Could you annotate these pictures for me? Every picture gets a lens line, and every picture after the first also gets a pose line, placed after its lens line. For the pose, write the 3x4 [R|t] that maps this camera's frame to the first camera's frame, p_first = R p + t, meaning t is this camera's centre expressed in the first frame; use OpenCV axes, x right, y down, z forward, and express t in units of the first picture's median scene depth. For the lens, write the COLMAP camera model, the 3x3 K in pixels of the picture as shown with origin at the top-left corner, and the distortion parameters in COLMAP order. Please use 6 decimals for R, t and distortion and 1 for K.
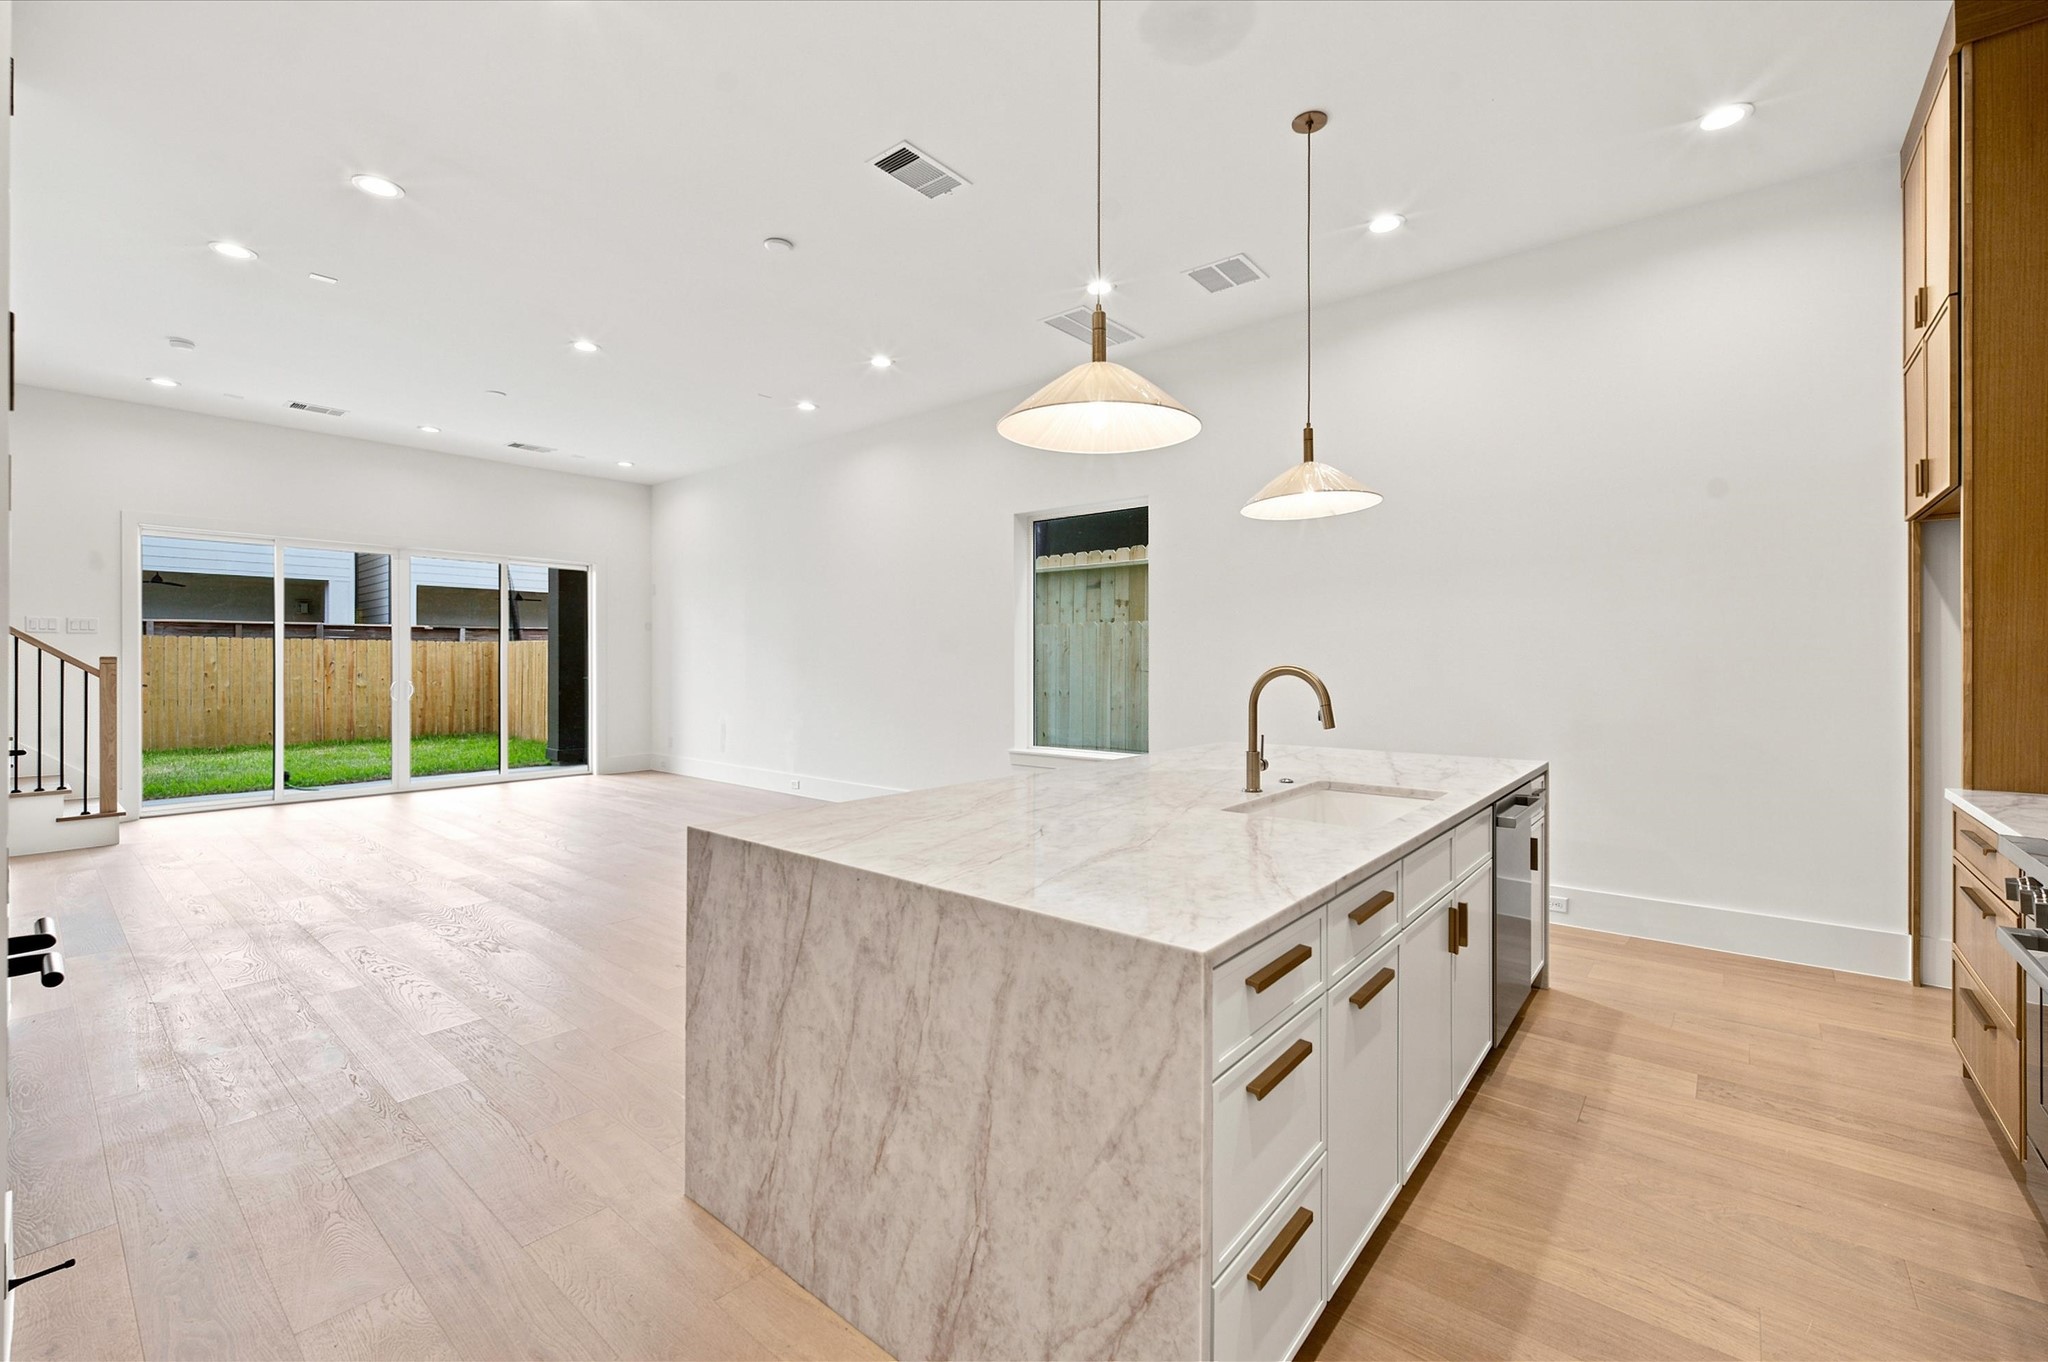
lens RADIAL K [[857.8, 0, 1023.2], [0, 857.8, 667.2], [0, 0, 1]] dist [-0.002210, -0.000232]
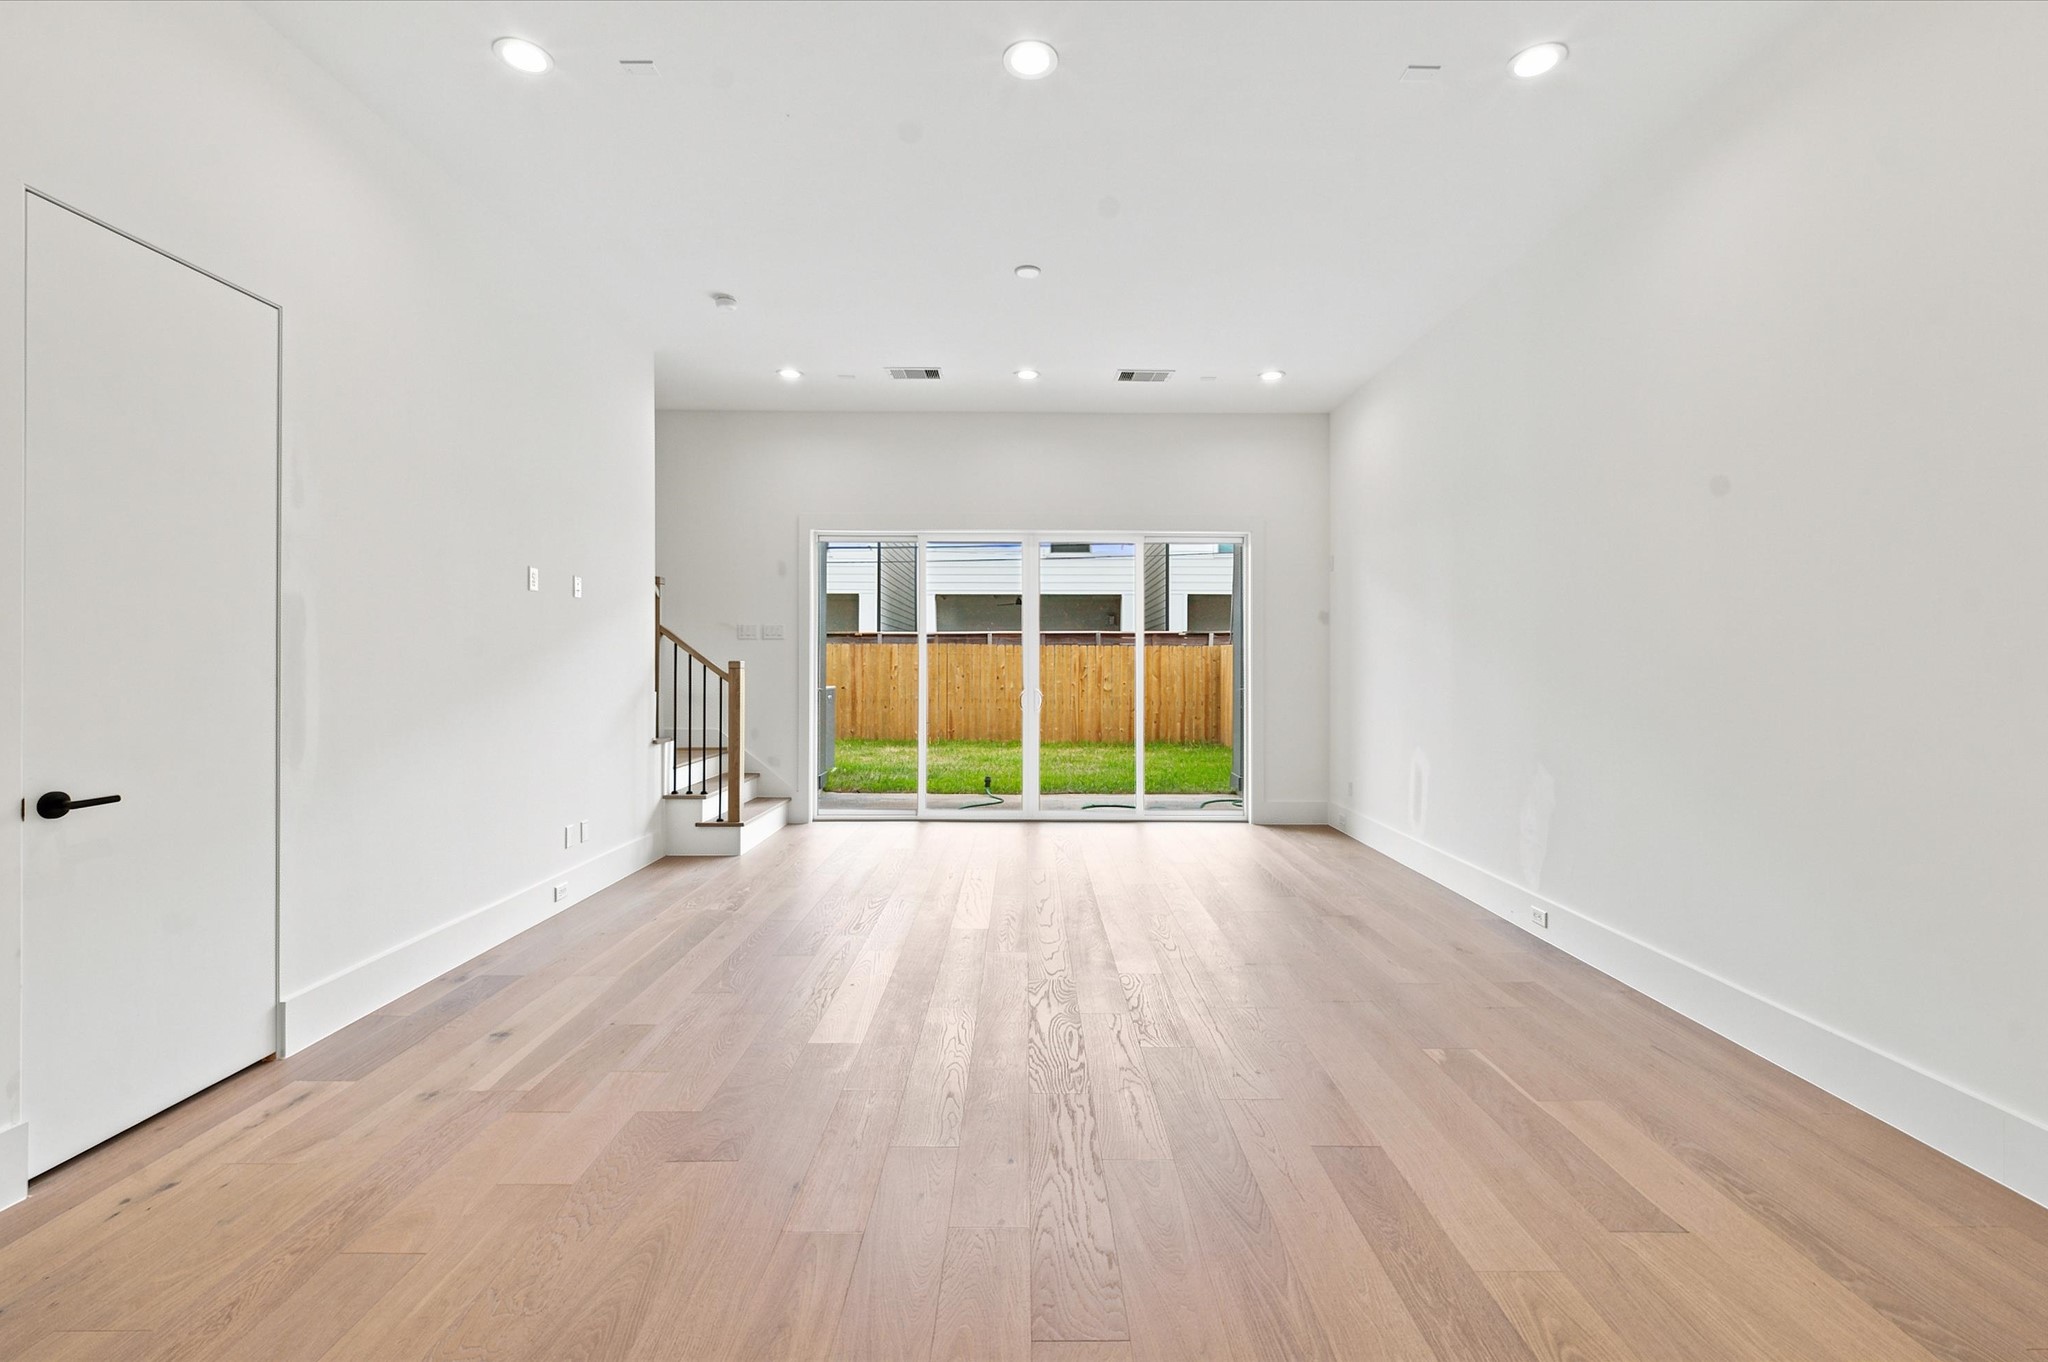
lens RADIAL K [[857.8, 0, 1024.3], [0, 857.8, 675.0], [0, 0, 1]] dist [-0.002210, -0.000232]
pose [[0.637916, 0.012384, -0.770006, -0.043911], [-0.009468, 0.999921, 0.008238, -0.003384], [0.770048, 0.002035, 0.637983, 0.271689]]
